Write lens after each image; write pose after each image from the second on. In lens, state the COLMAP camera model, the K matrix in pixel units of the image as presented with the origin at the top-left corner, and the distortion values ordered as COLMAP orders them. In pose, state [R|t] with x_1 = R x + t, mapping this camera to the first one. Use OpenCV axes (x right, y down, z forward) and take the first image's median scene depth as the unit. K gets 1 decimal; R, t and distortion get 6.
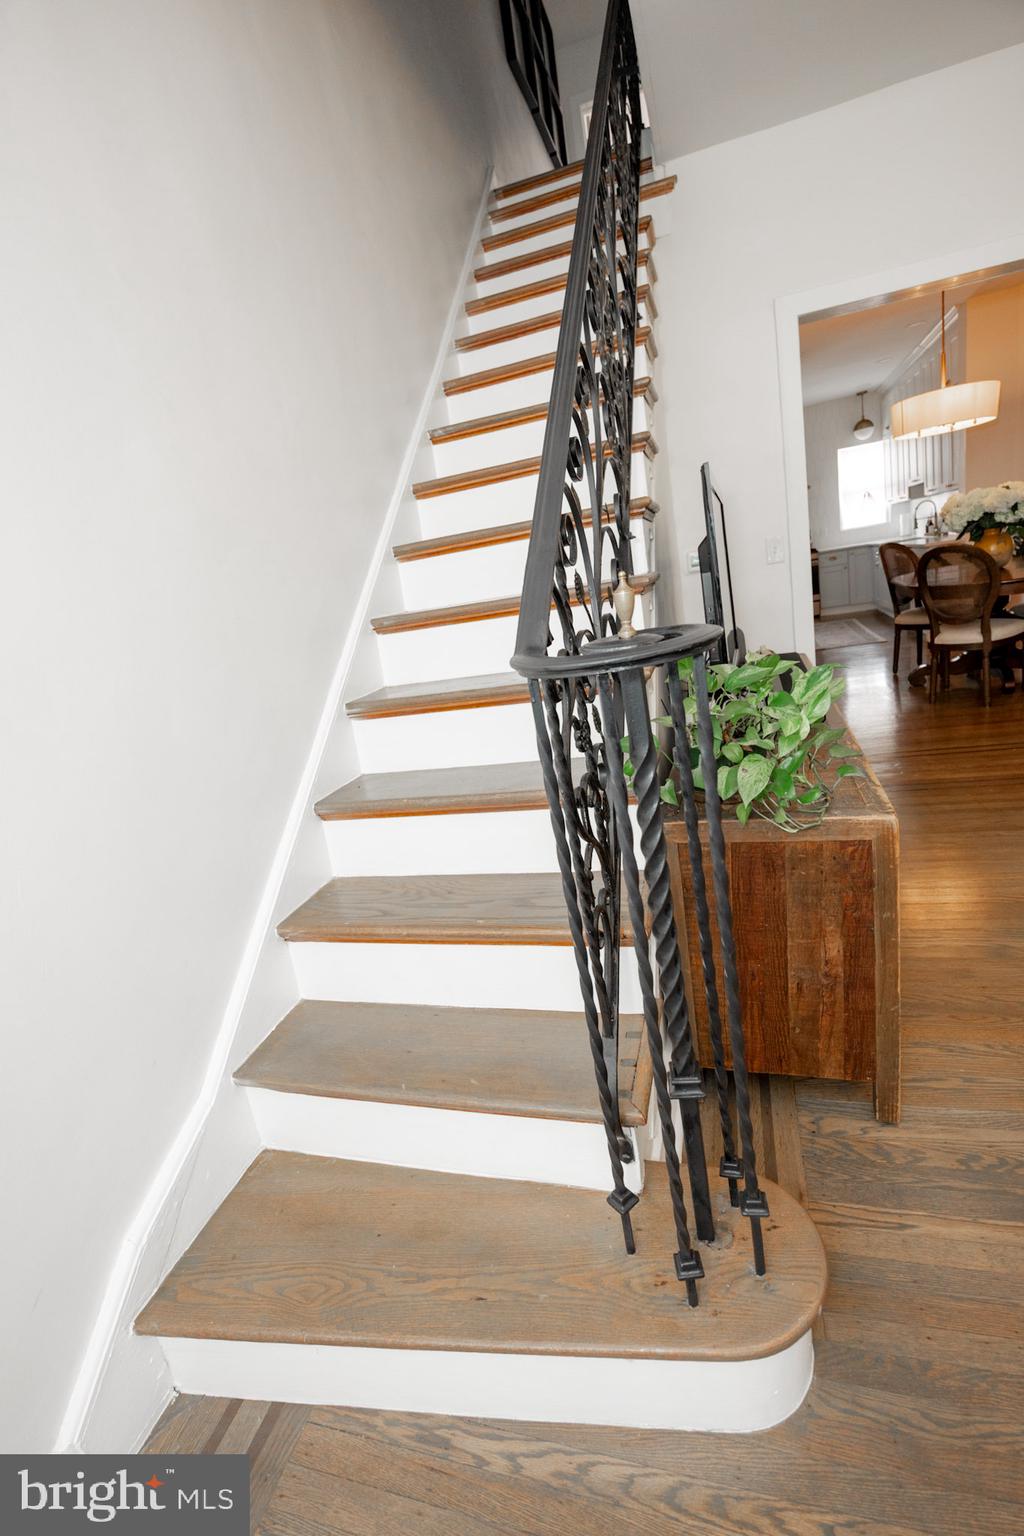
lens RADIAL K [[691.7, 0, 506.0], [0, 691.7, 768.9], [0, 0, 1]] dist [-0.012834, -0.000694]
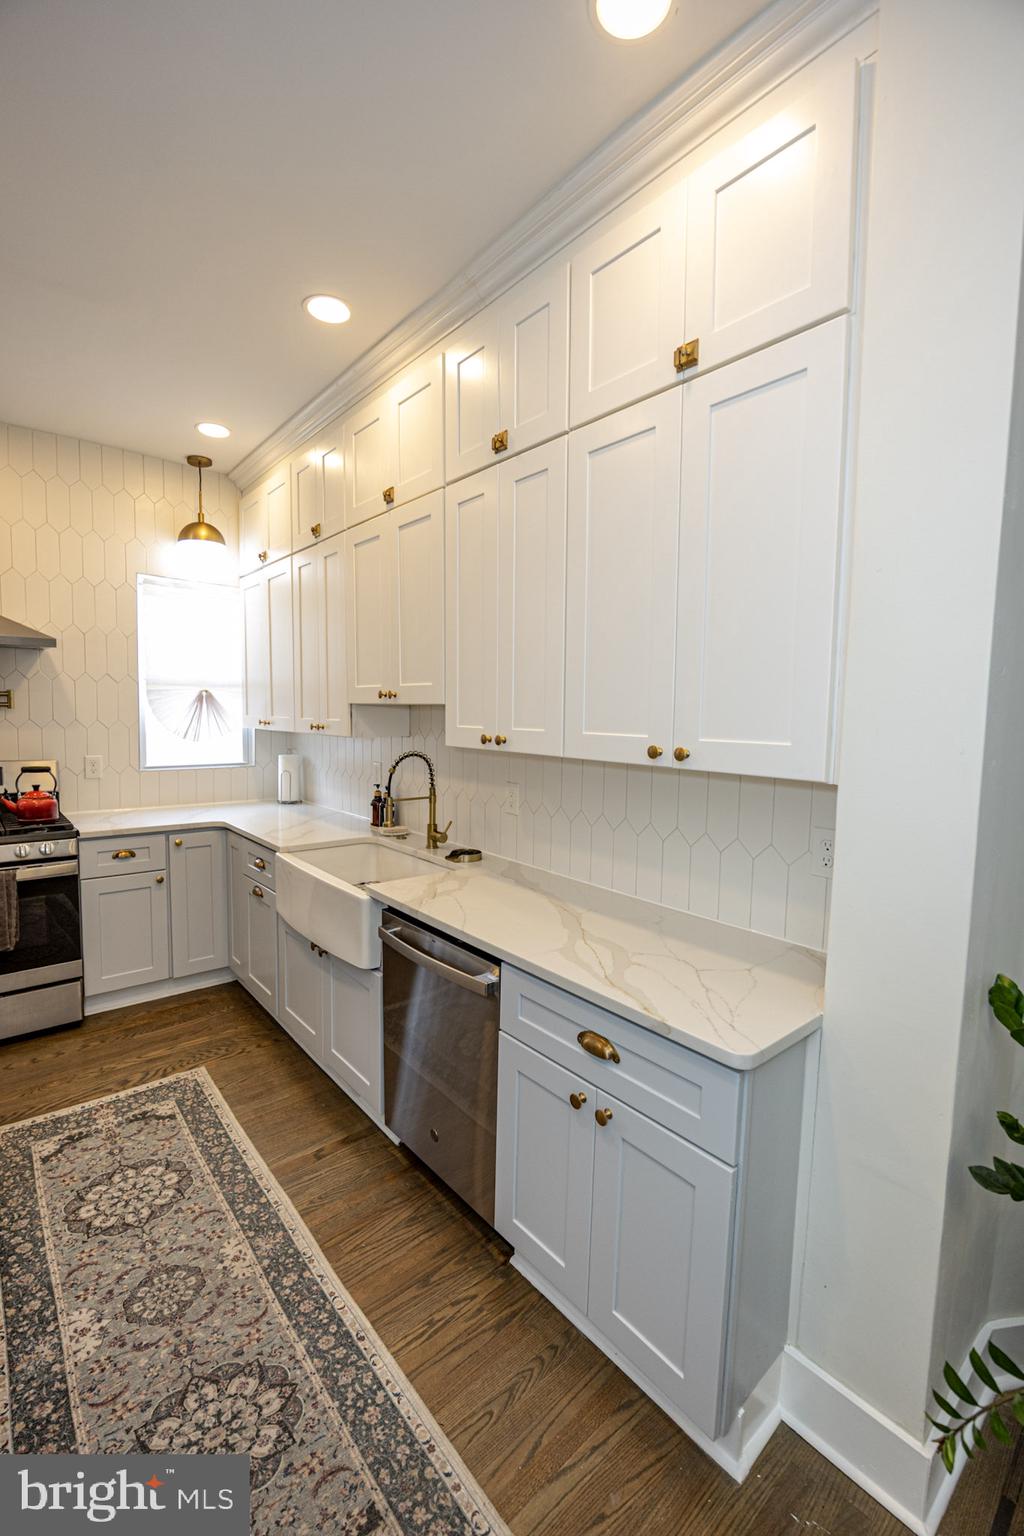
lens RADIAL K [[658.6, 0, 507.7], [0, 658.6, 769.9], [0, 0, 1]] dist [-0.015284, -0.000241]
pose [[0.536642, 0.100550, 0.837798, 0.305315], [0.116120, 0.974629, -0.191351, -0.267738], [-0.835782, 0.199972, 0.511351, 0.678004]]
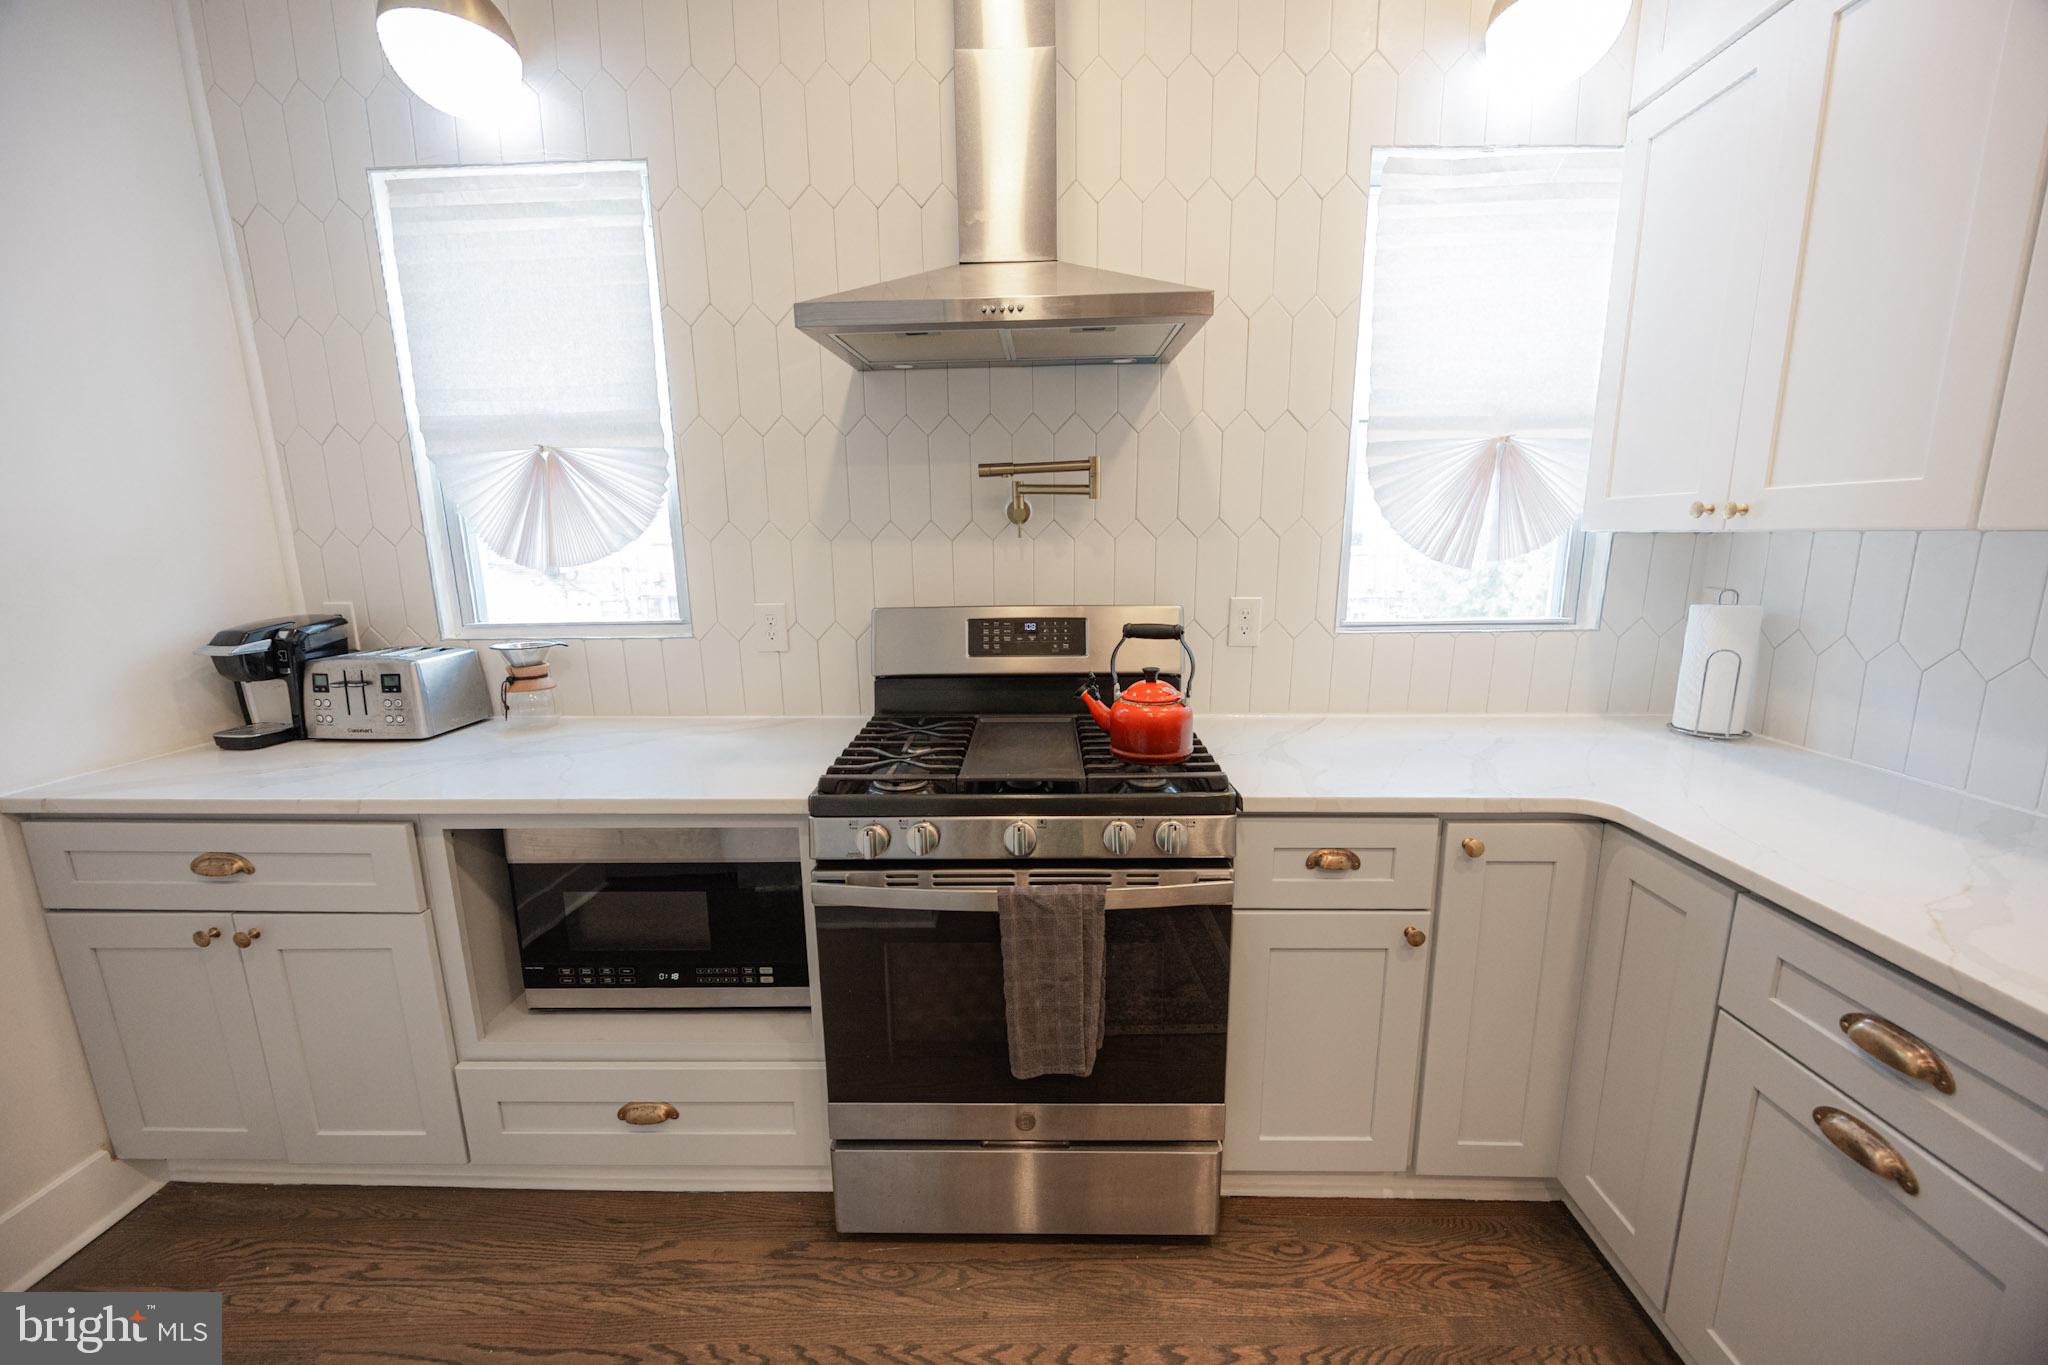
lens RADIAL K [[782.3, 0, 1021.6], [0, 782.3, 682.9], [0, 0, 1]] dist [-0.000106, -0.000606]
pose [[0.958081, 0.095384, 0.270152, 0.382071], [-0.069666, 0.992212, -0.103256, -0.327313], [-0.277897, 0.080107, 0.957265, 0.890834]]
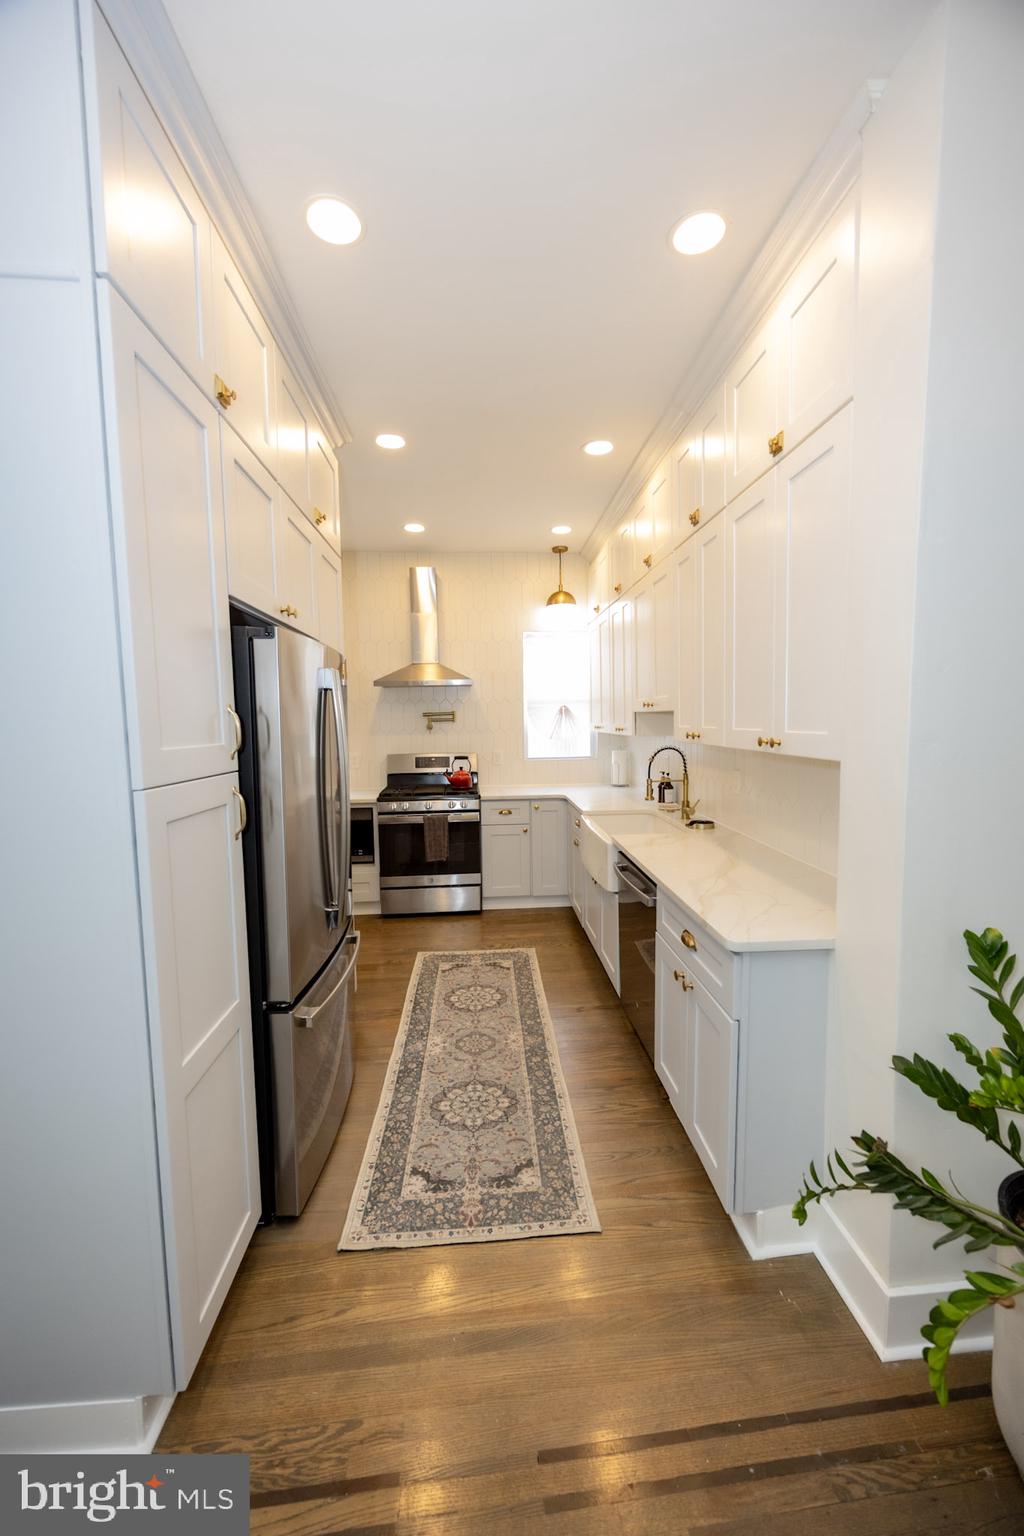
lens RADIAL K [[586.7, 0, 513.8], [0, 586.7, 772.1], [0, 0, 1]] dist [-0.000106, -0.000606]
pose [[0.925917, 0.115012, 0.359791, 0.315969], [-0.038715, 0.976397, -0.212485, -0.242755], [-0.375737, 0.182814, 0.908516, 0.579187]]
